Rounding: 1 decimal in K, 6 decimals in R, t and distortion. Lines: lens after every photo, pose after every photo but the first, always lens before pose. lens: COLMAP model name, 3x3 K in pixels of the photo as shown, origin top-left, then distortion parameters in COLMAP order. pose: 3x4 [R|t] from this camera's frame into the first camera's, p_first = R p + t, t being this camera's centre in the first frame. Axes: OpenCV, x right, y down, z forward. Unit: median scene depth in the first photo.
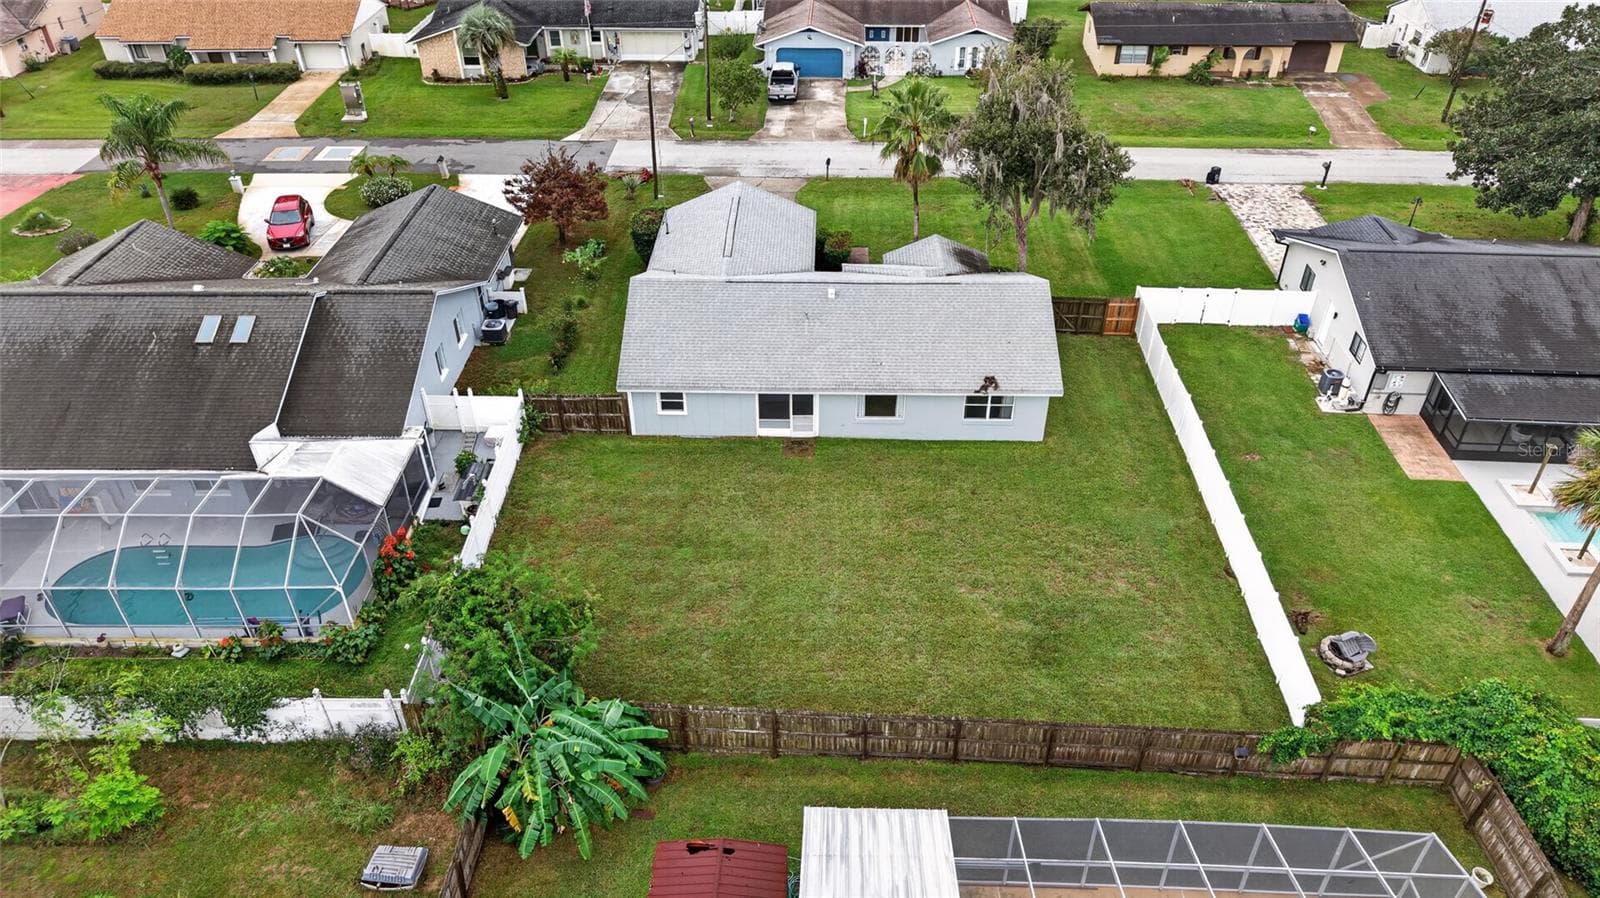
lens RADIAL K [[1074.0, 0, 800.0], [0, 1074.0, 449.0], [0, 0, 1]] dist [0.006510, -0.002345]
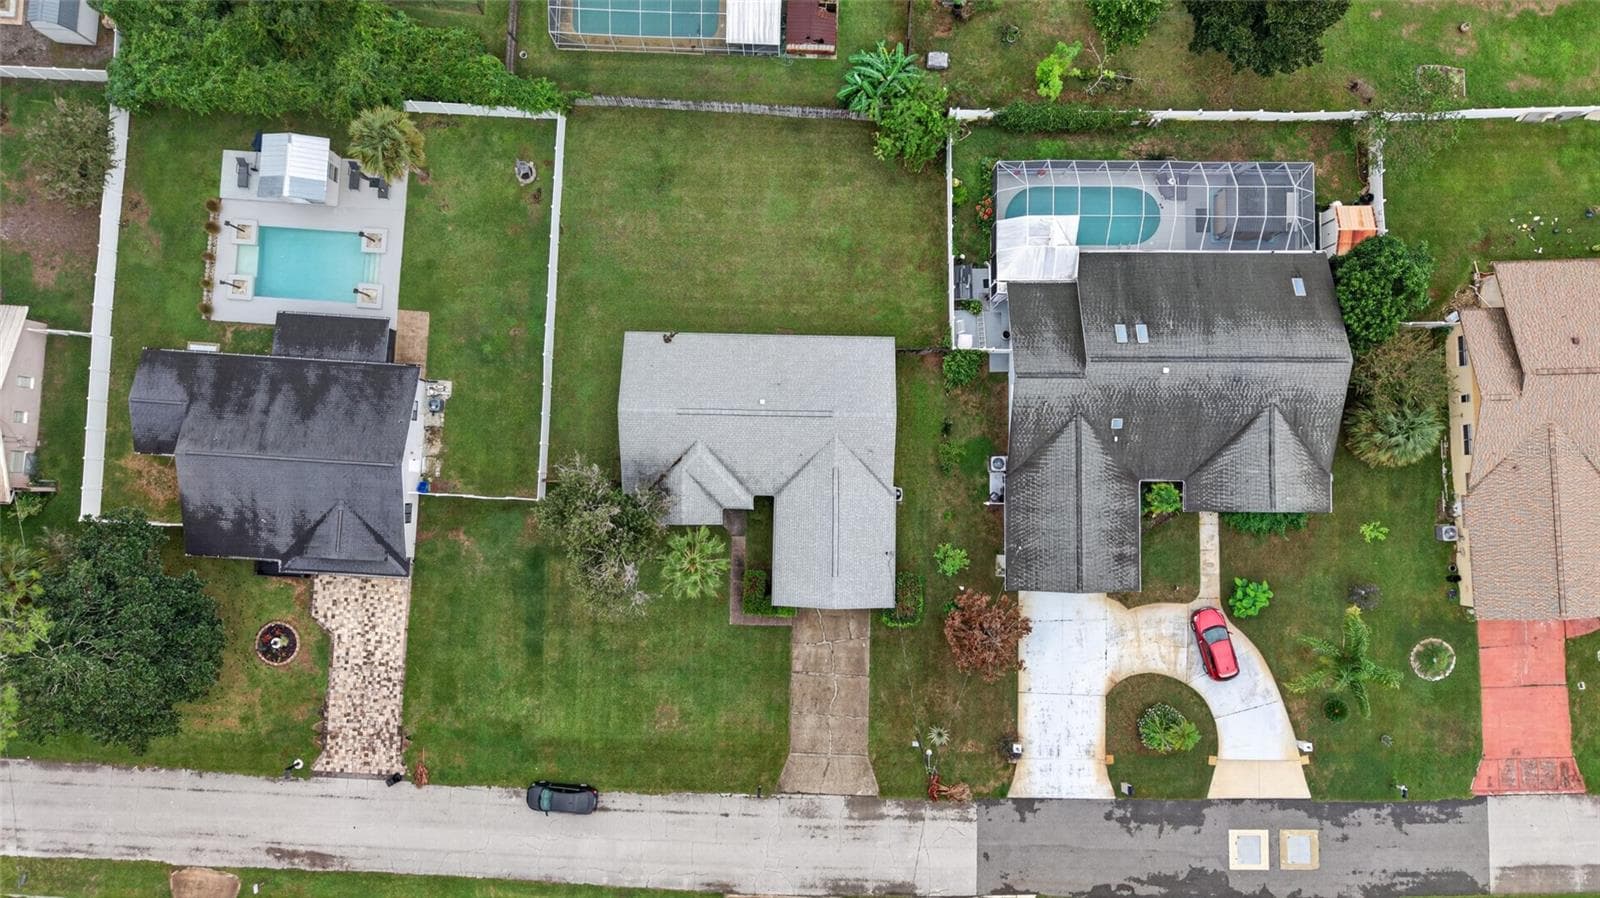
lens RADIAL K [[1071.1, 0, 805.0], [0, 1071.1, 455.5], [0, 0, 1]] dist [0.002262, -0.002237]
pose [[-0.999978, 0.006637, -0.000533, -0.018654], [-0.004098, -0.550433, 0.834869, -0.862012], [0.005248, 0.834853, 0.550448, 0.139222]]
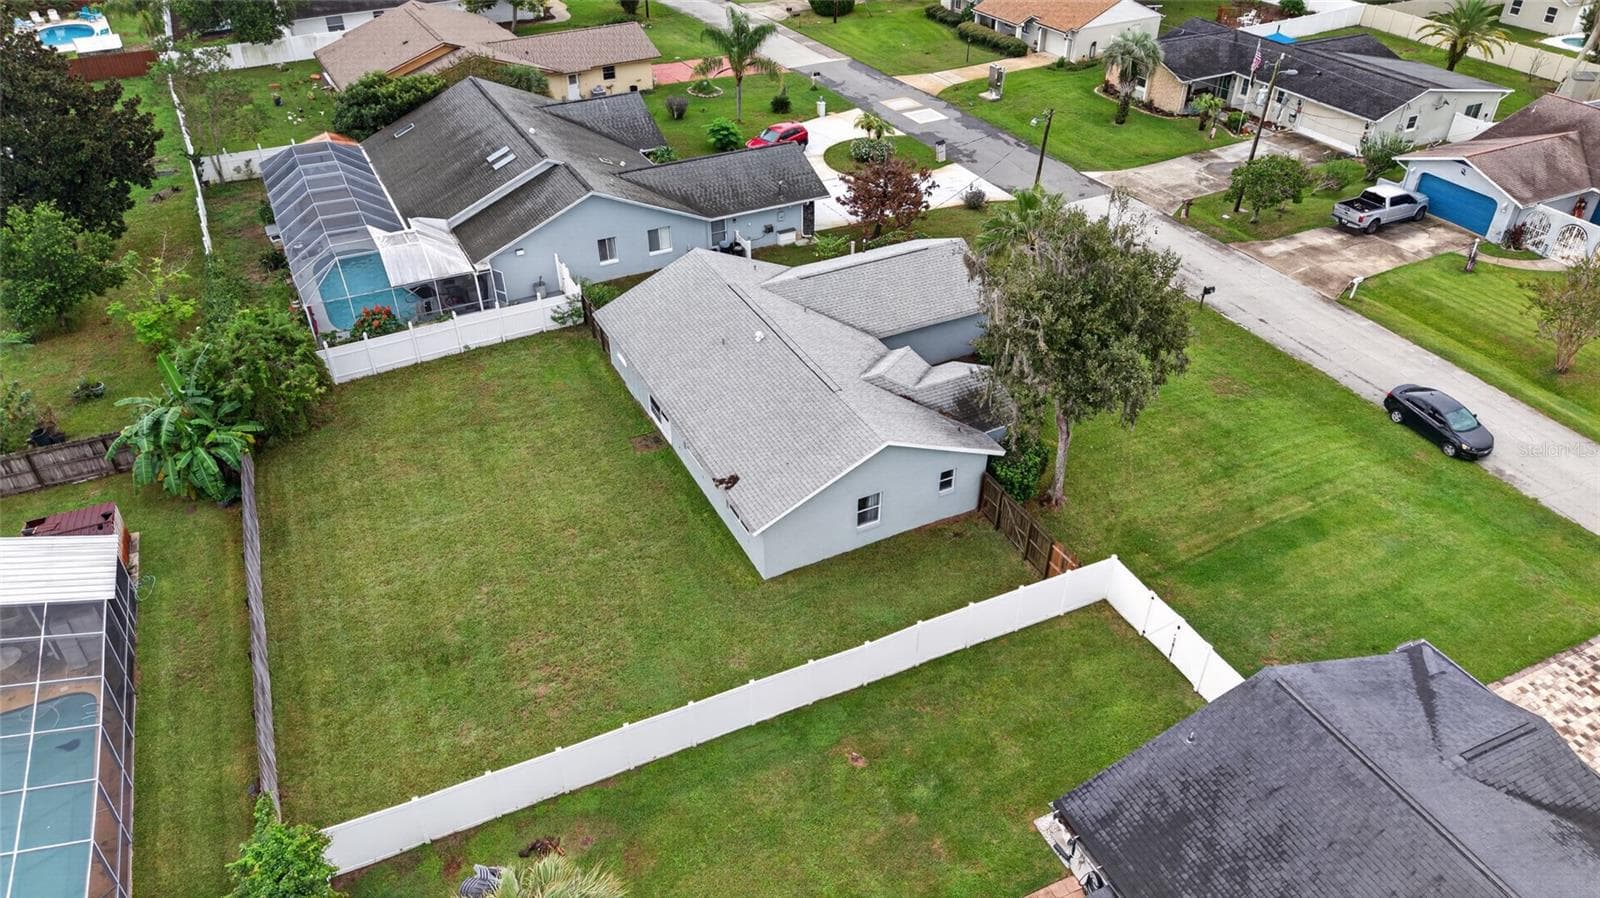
lens RADIAL K [[1071.1, 0, 805.0], [0, 1071.1, 455.5], [0, 0, 1]] dist [0.002262, -0.002237]
pose [[0.474402, 0.513781, -0.714822, 0.474697], [-0.511751, 0.821667, 0.250946, -0.190663], [0.716277, 0.246762, 0.652729, 0.253226]]
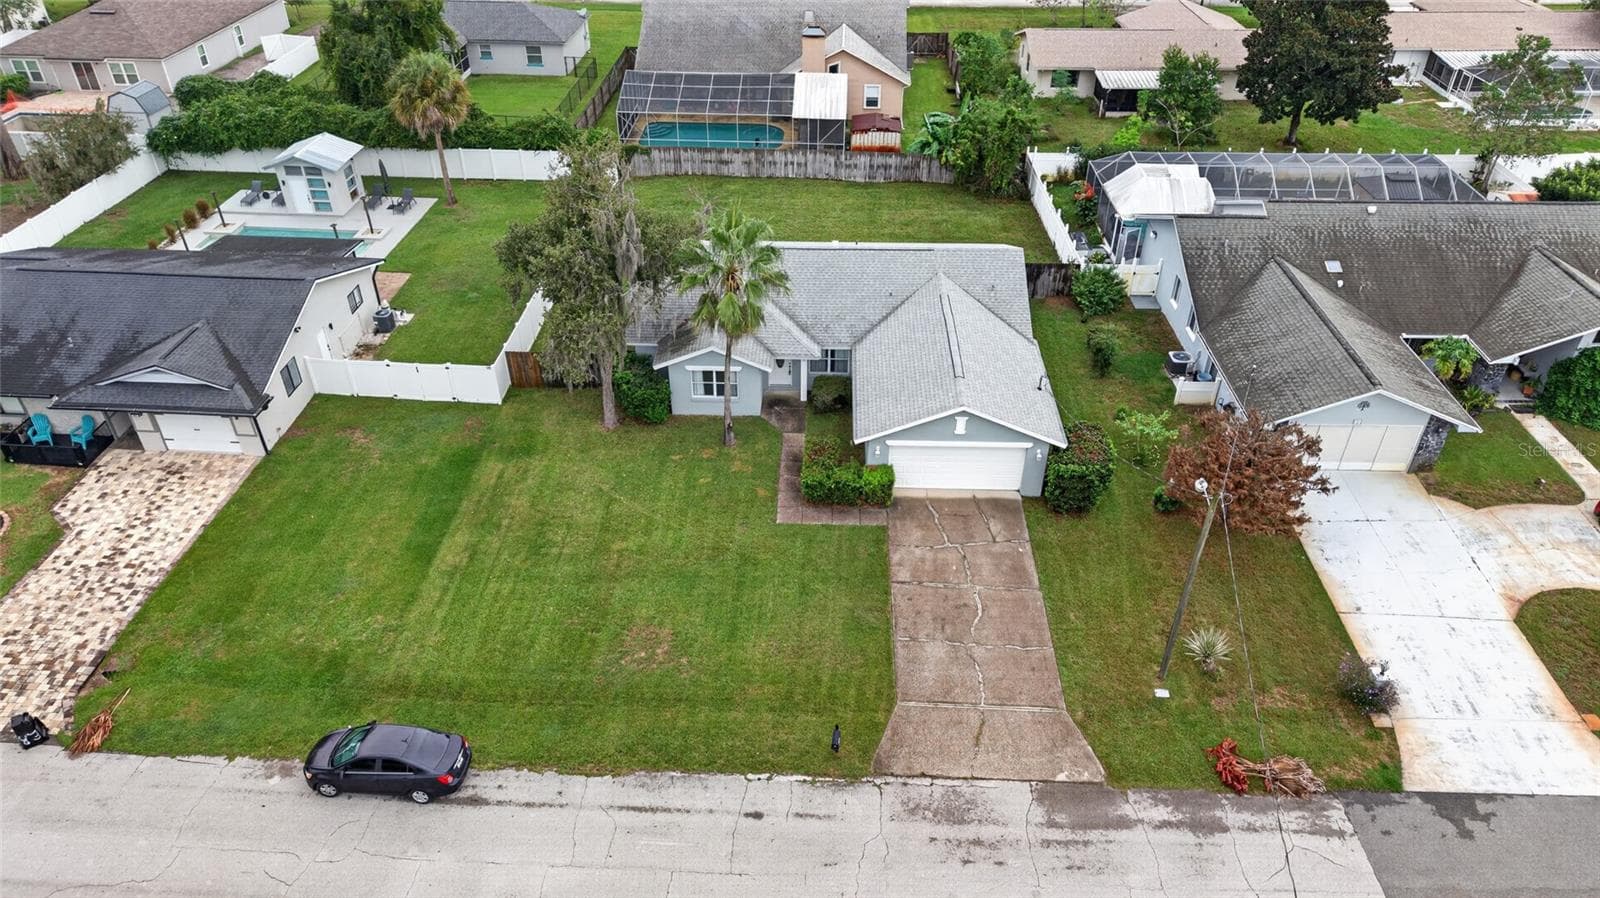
lens RADIAL K [[1074.0, 0, 800.0], [0, 1074.0, 449.0], [0, 0, 1]] dist [0.006510, -0.002345]
pose [[-0.999983, -0.000311, 0.005740, 0.034529], [0.005327, 0.325078, 0.945672, -0.671501], [-0.002160, 0.945687, -0.325071, 0.932014]]
